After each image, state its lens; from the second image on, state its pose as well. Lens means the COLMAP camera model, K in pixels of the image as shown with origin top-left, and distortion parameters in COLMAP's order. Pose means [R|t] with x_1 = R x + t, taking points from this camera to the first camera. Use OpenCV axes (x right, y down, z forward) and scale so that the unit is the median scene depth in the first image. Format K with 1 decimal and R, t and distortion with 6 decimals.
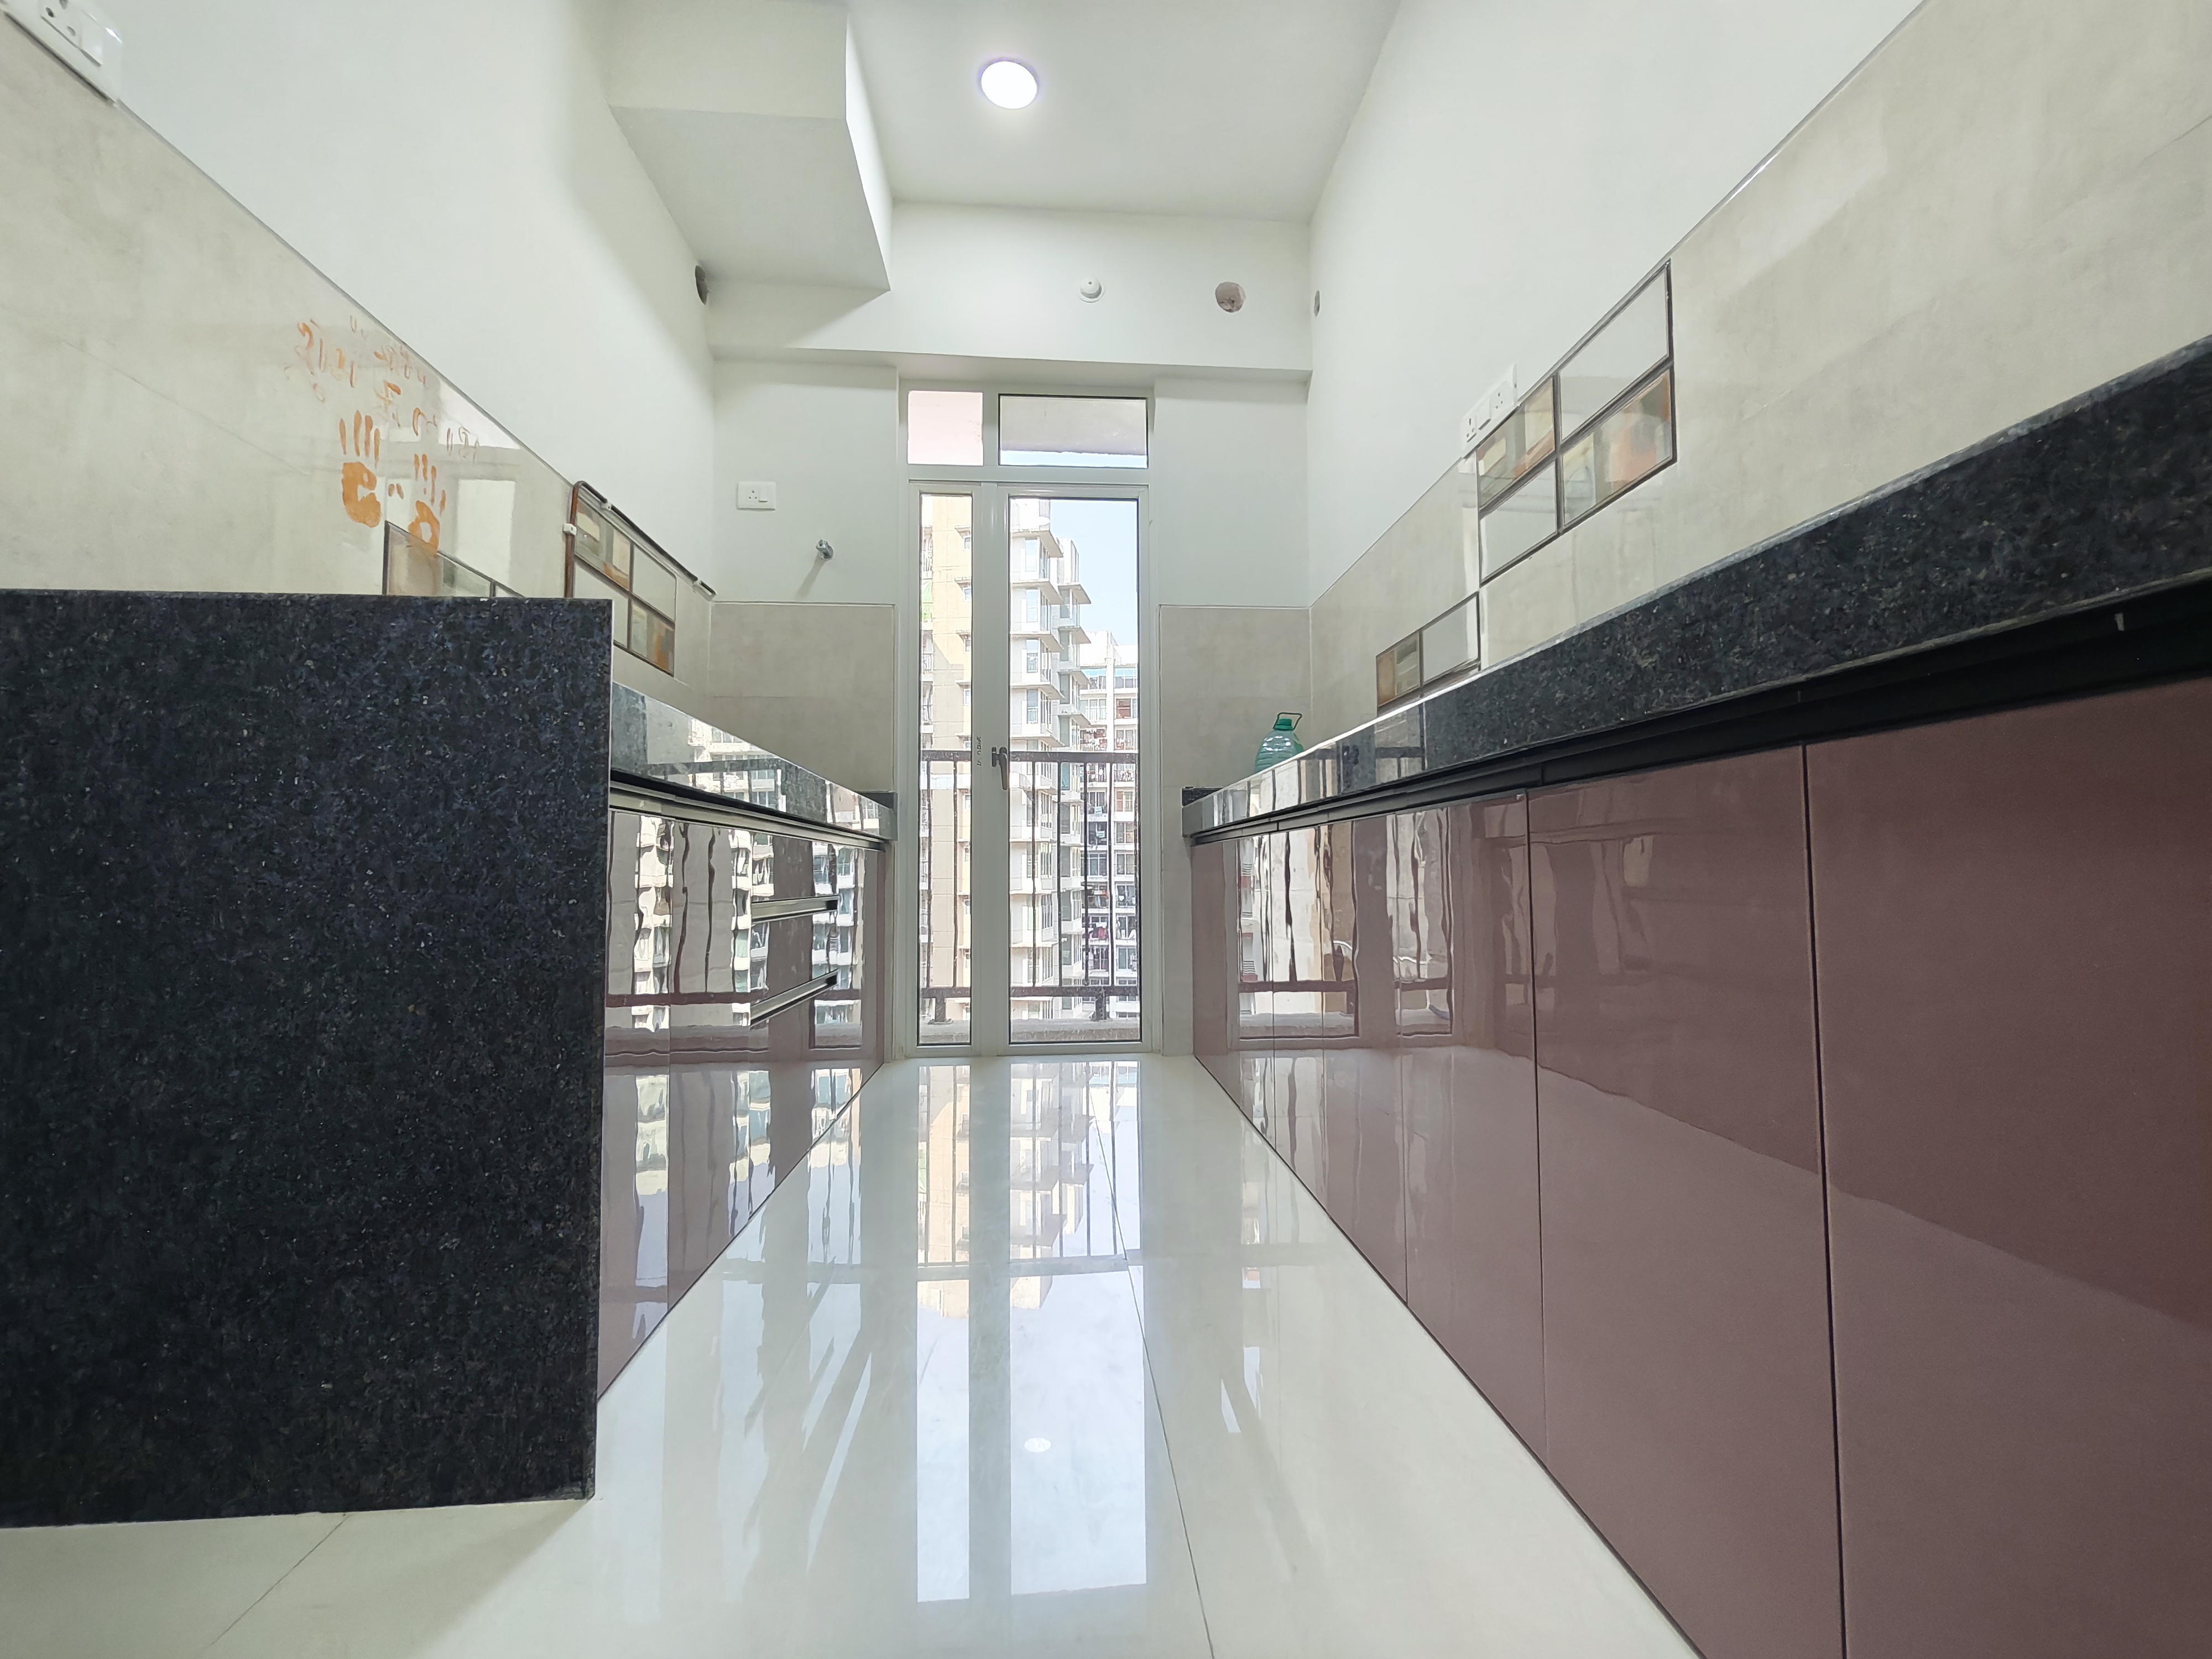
lens RADIAL K [[933.7, 0, 1109.5], [0, 933.7, 827.5], [0, 0, 1]] dist [0.006253, -0.001161]
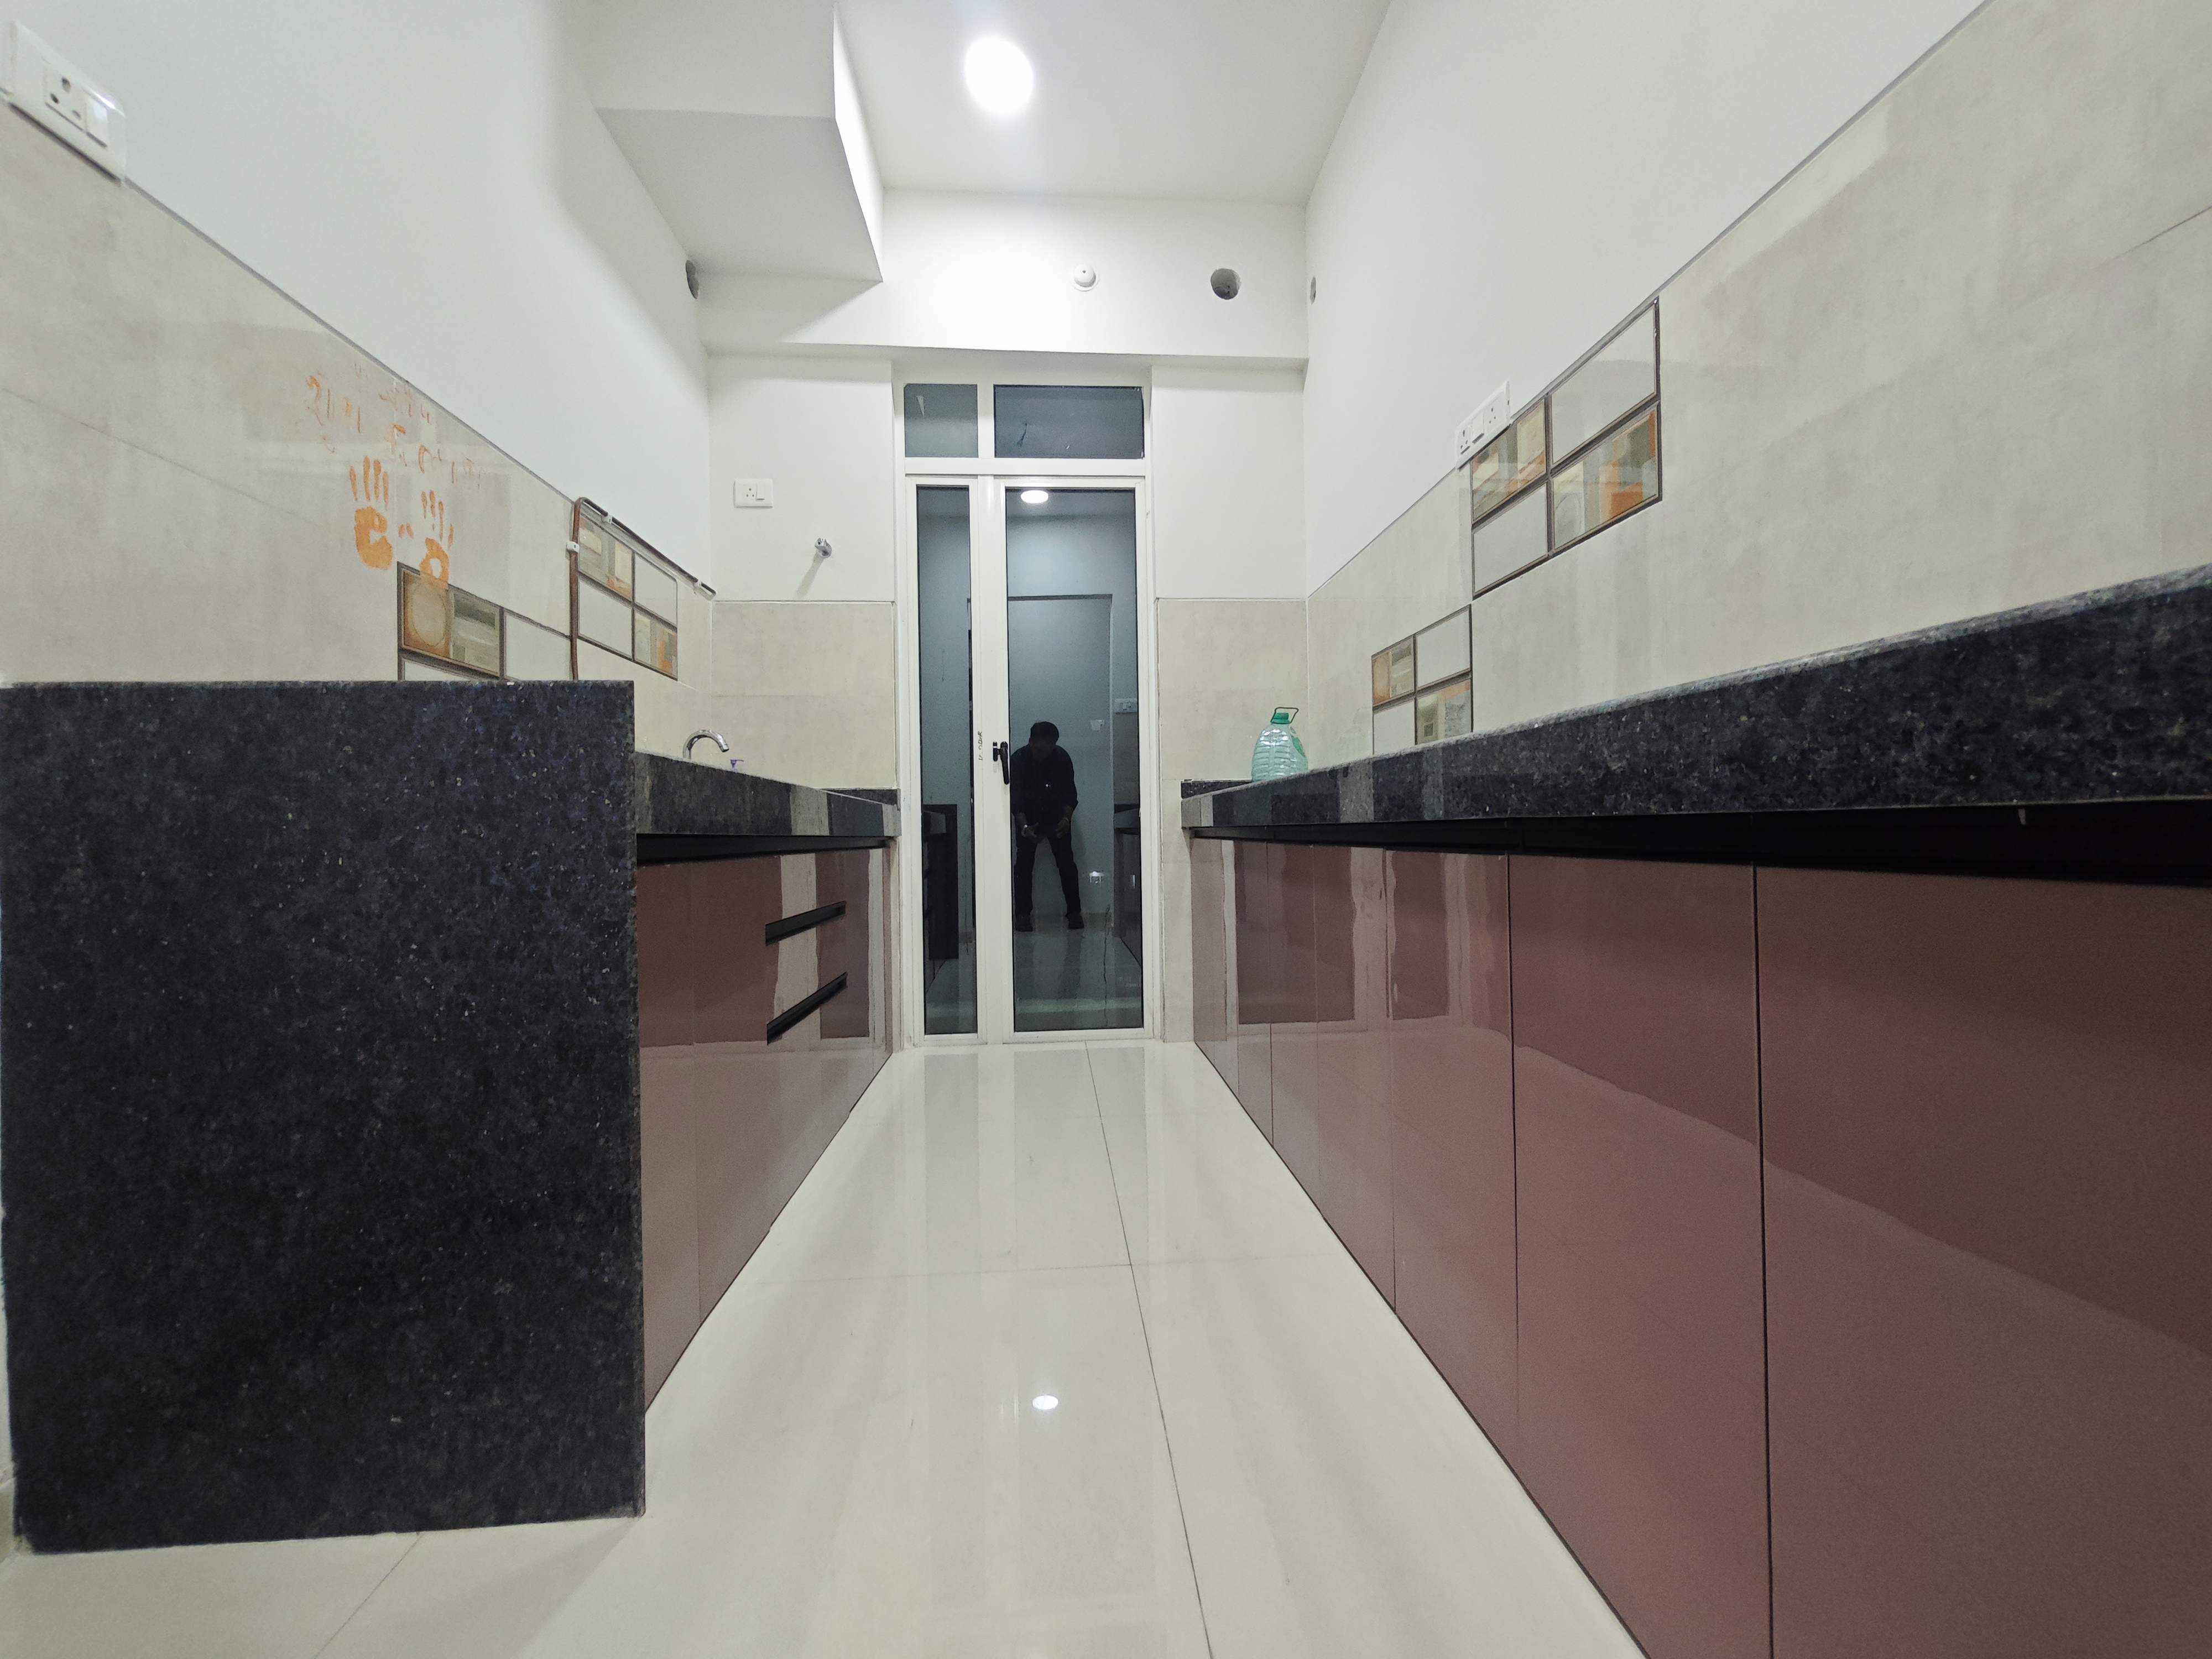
lens RADIAL K [[934.0, 0, 1109.4], [0, 934.0, 827.2], [0, 0, 1]] dist [0.003139, 0.001028]
pose [[0.999937, -0.011240, -0.000098, -0.001993], [0.011234, 0.998937, 0.044707, -0.124200], [-0.000404, -0.044705, 0.999000, -0.050489]]
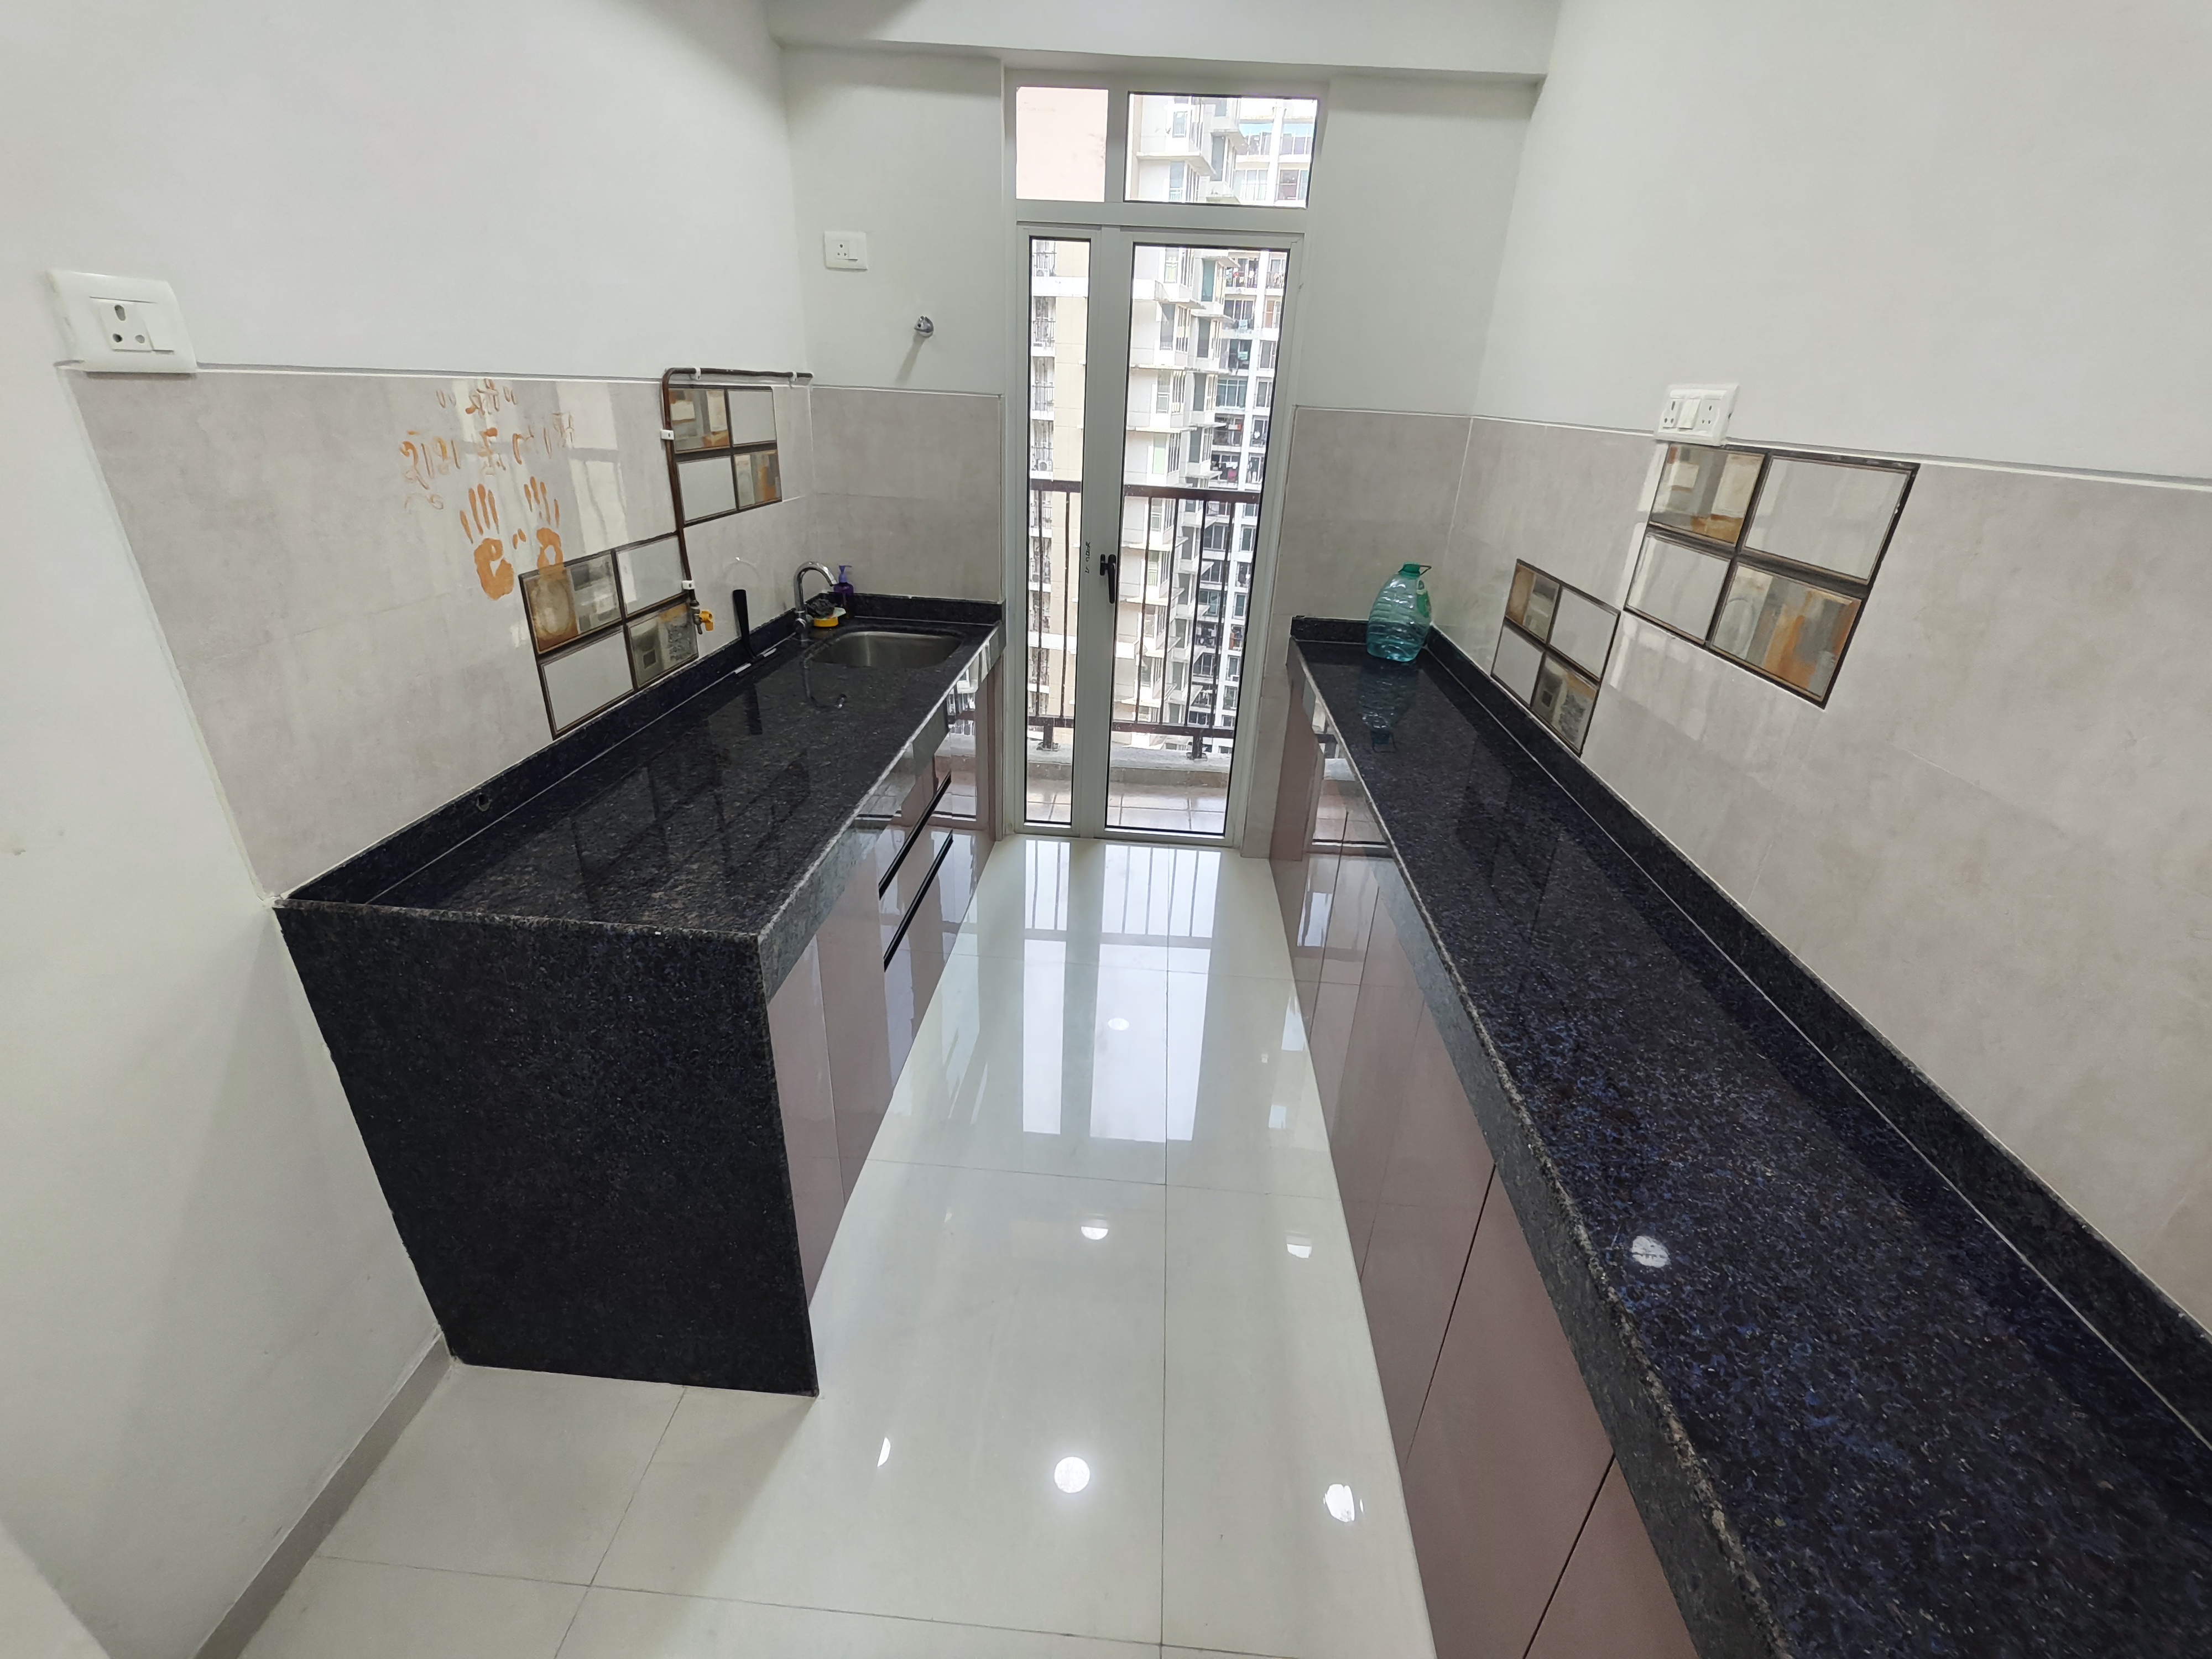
lens RADIAL K [[936.8, 0, 1106.0], [0, 936.8, 829.5], [0, 0, 1]] dist [-0.005353, 0.006812]
pose [[0.989237, 0.104522, -0.102403, 0.026517], [-0.044018, 0.879982, 0.472963, -0.985283], [0.139547, -0.463364, 0.875111, 0.069097]]
